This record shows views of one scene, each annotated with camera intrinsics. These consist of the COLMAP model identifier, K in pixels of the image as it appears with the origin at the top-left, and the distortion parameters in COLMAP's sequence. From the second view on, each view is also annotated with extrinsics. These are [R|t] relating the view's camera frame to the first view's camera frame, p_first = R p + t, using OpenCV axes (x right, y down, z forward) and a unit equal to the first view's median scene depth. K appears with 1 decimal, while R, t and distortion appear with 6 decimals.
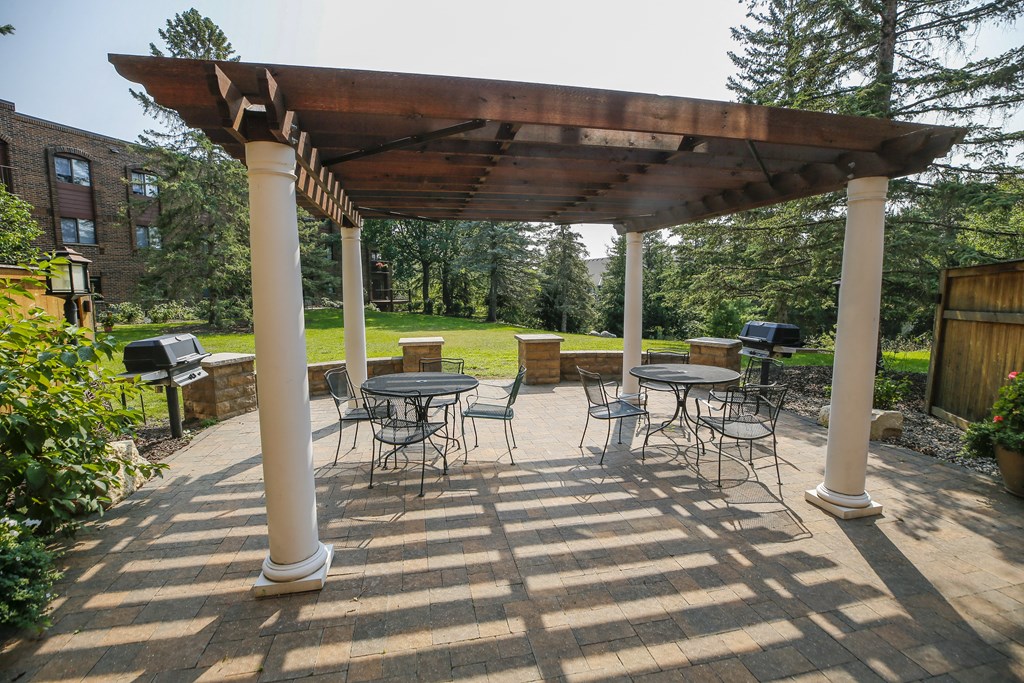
lens RADIAL K [[459.3, 0, 512.0], [0, 459.3, 341.5], [0, 0, 1]] dist [-0.025428, 0.000062]
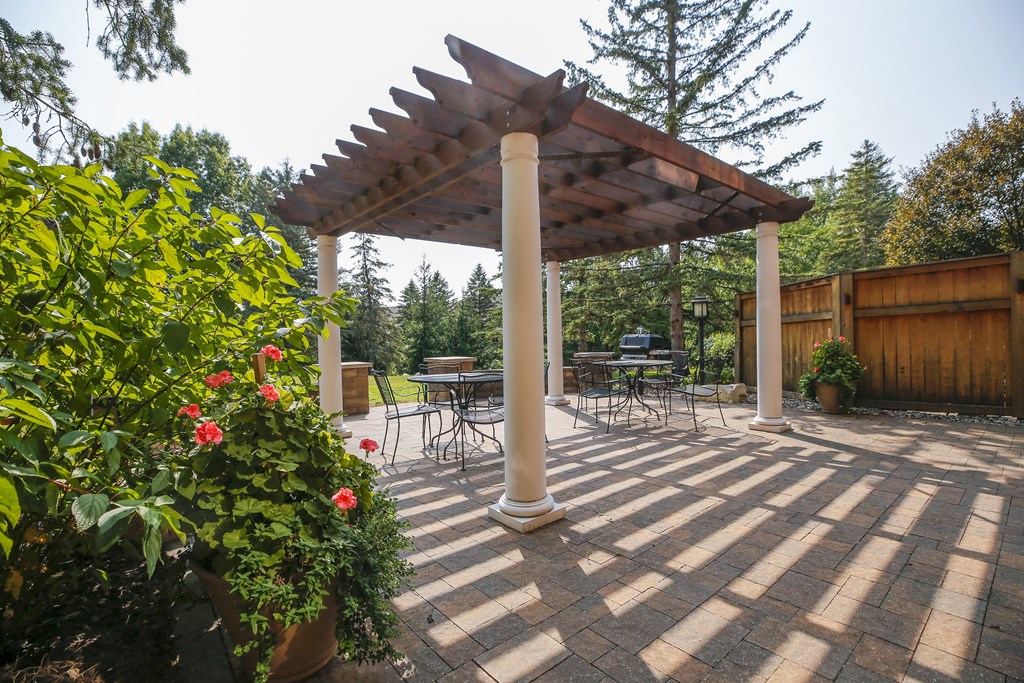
lens RADIAL K [[459.3, 0, 512.0], [0, 459.3, 341.5], [0, 0, 1]] dist [-0.025428, 0.000062]
pose [[0.882867, -0.019313, 0.469226, -0.565044], [0.071231, 0.993101, -0.093148, 0.109932], [-0.464190, 0.115660, 0.878152, 0.002608]]
